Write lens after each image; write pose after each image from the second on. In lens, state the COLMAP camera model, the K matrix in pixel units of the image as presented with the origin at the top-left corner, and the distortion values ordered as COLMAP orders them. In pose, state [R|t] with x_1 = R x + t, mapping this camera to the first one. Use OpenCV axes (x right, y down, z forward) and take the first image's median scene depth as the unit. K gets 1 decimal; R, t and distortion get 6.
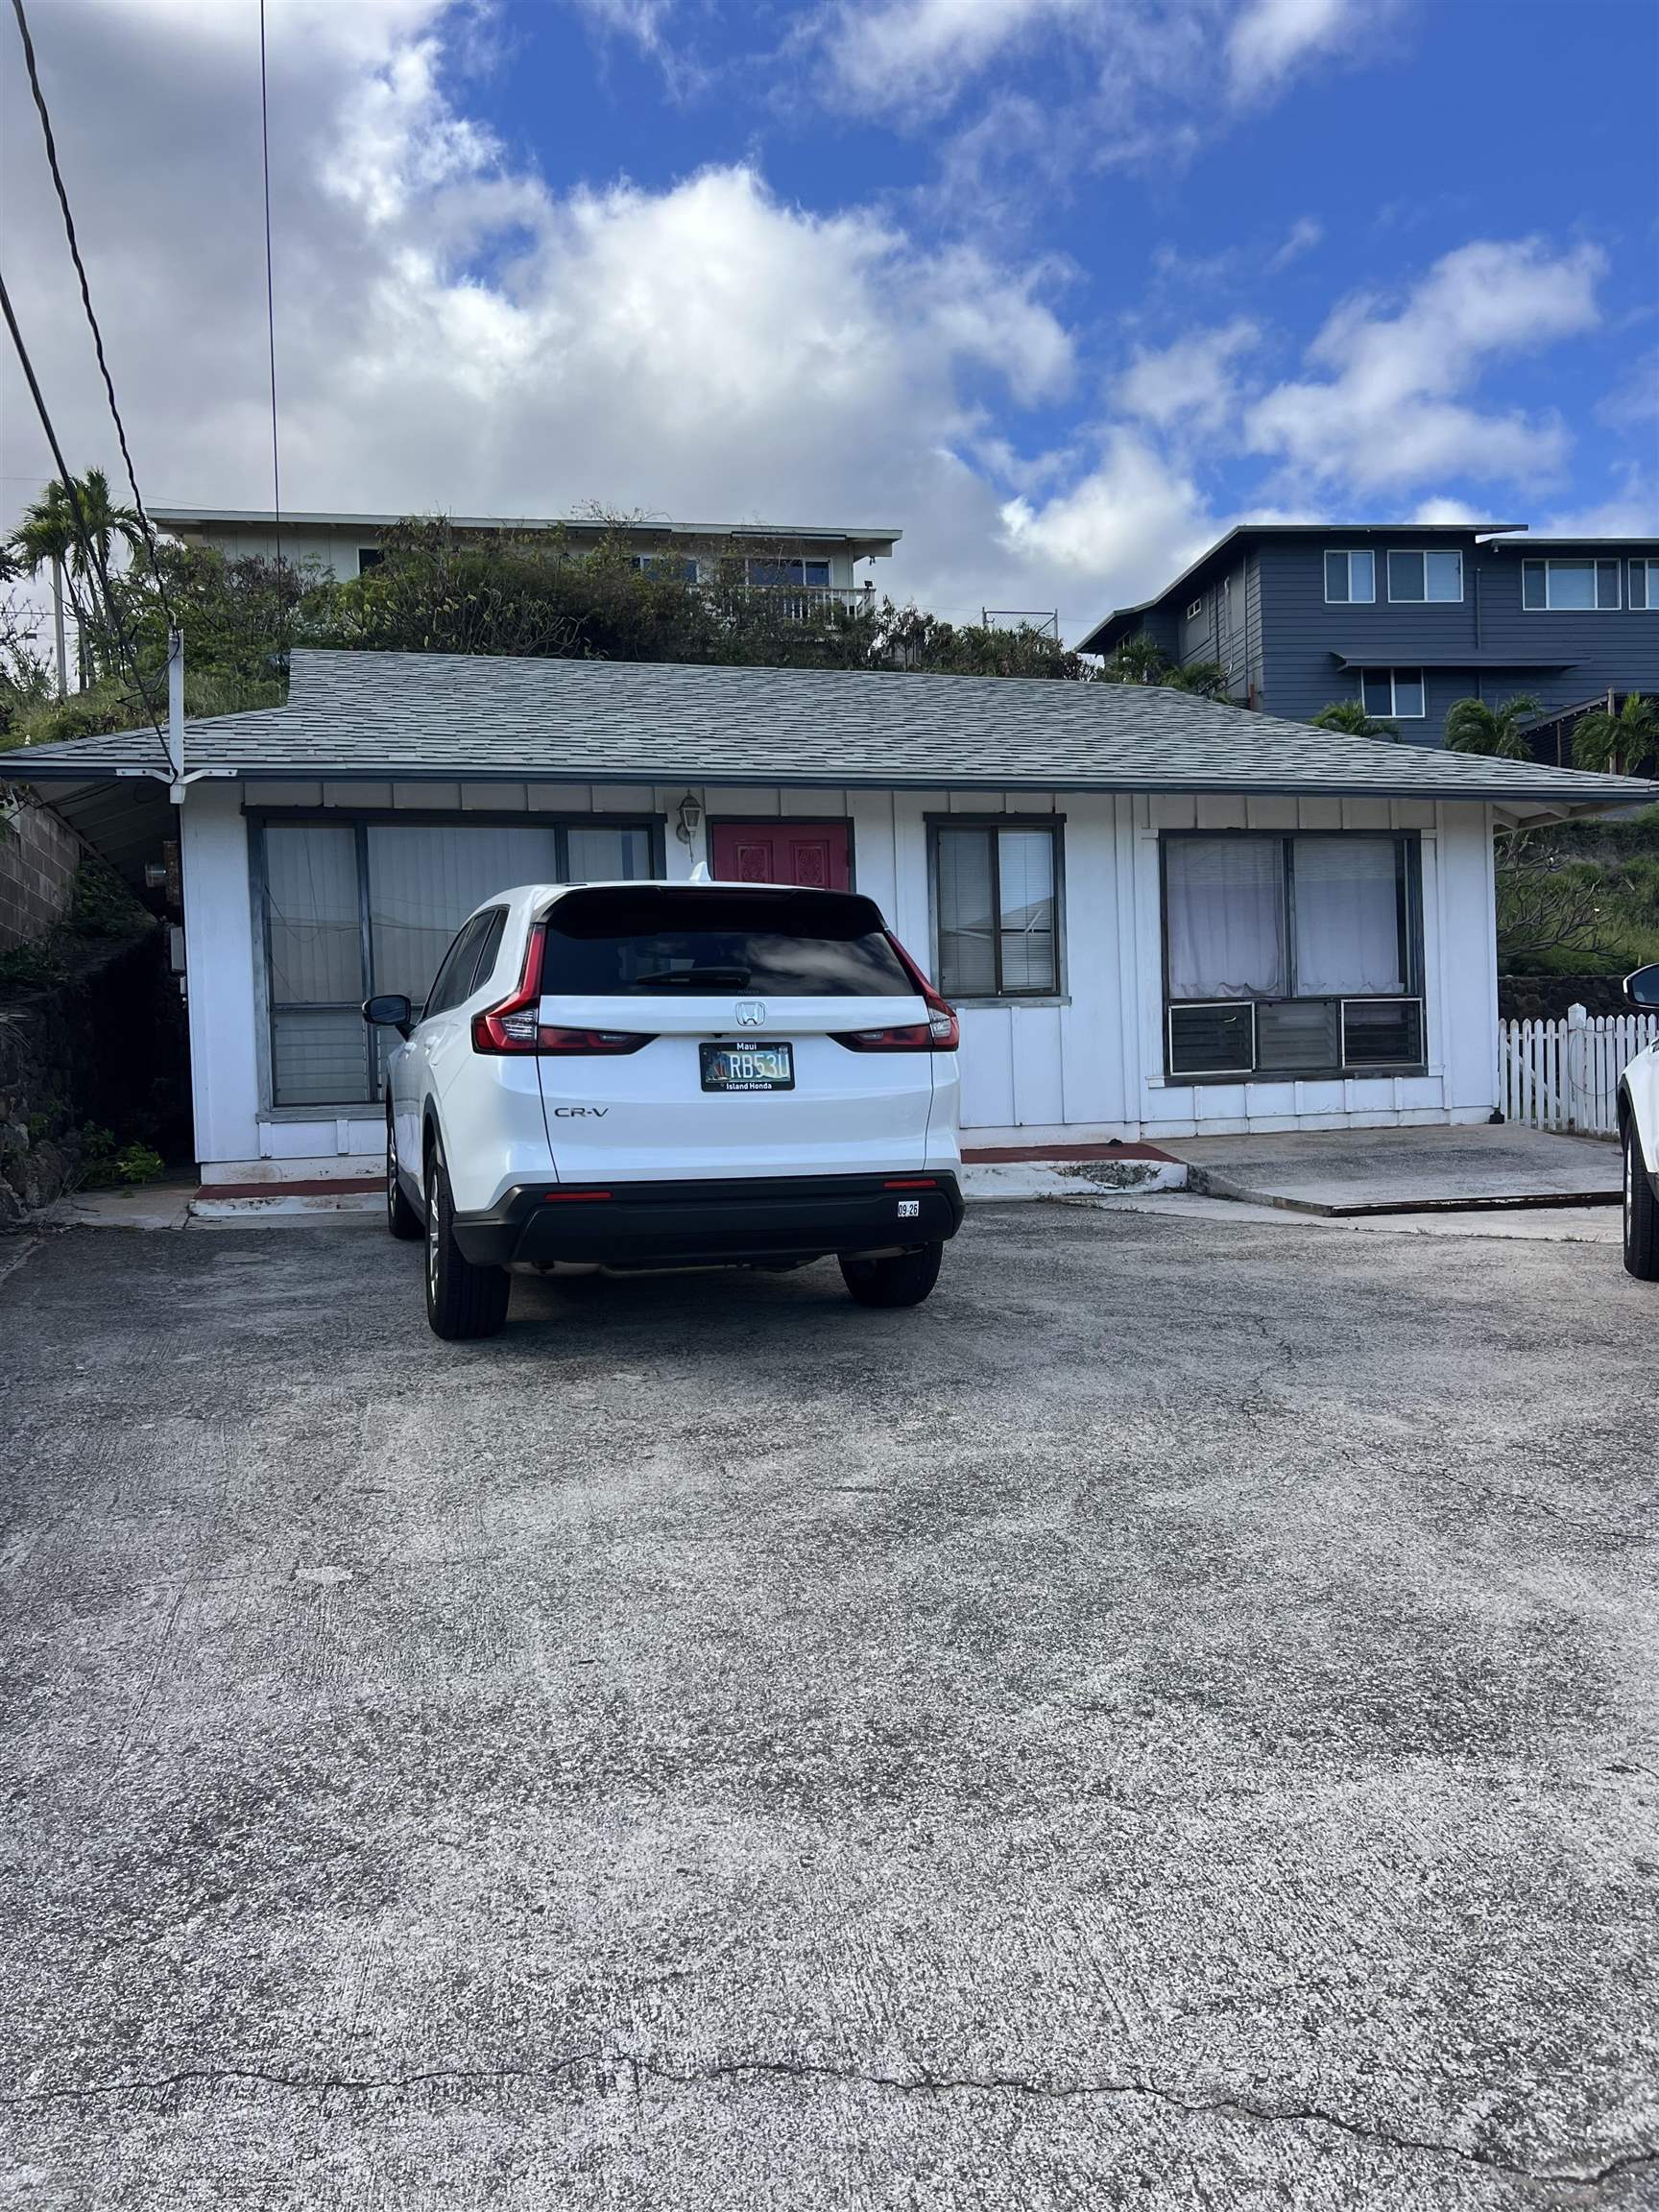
lens RADIAL K [[1683.3, 0, 829.5], [0, 1683.3, 1106.0], [0, 0, 1]] dist [0.031635, 0.000107]
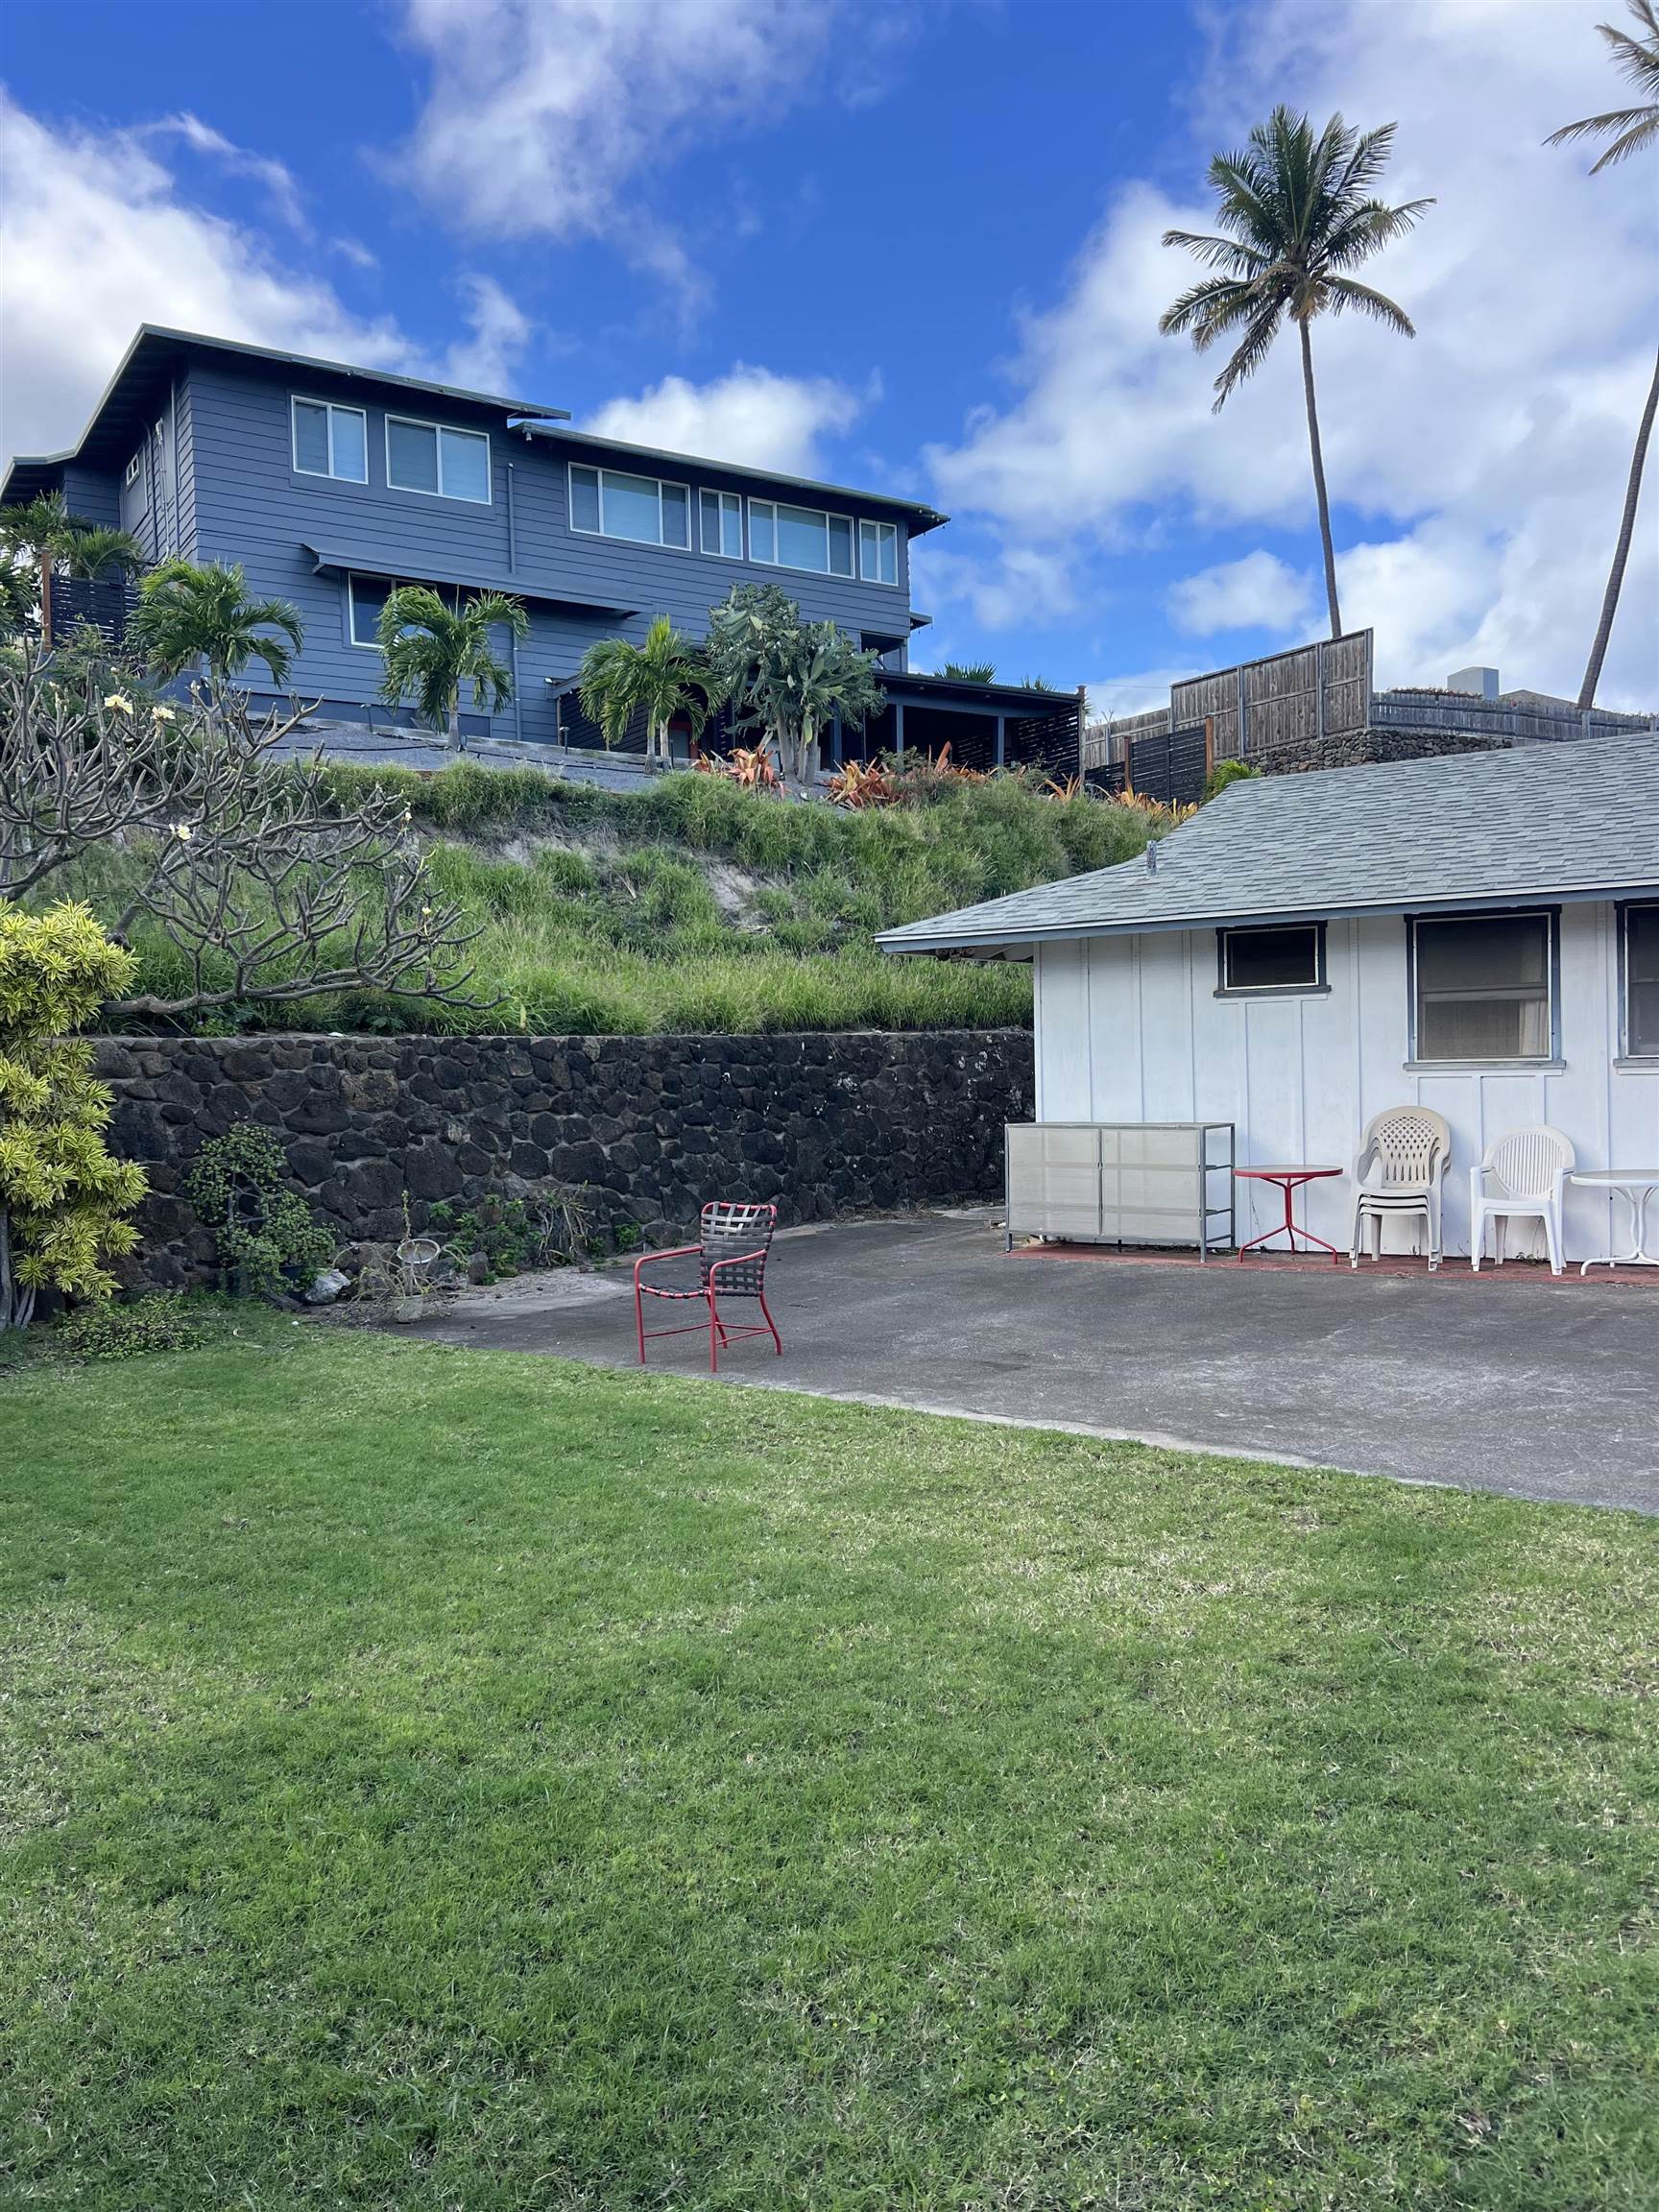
lens RADIAL K [[1683.3, 0, 829.5], [0, 1683.3, 1106.0], [0, 0, 1]] dist [0.031635, 0.000107]
pose [[0.899184, 0.005156, 0.437540, 0.242031], [-0.001175, 0.999955, -0.009371, -0.038788], [-0.437569, 0.007912, 0.899150, 0.361650]]
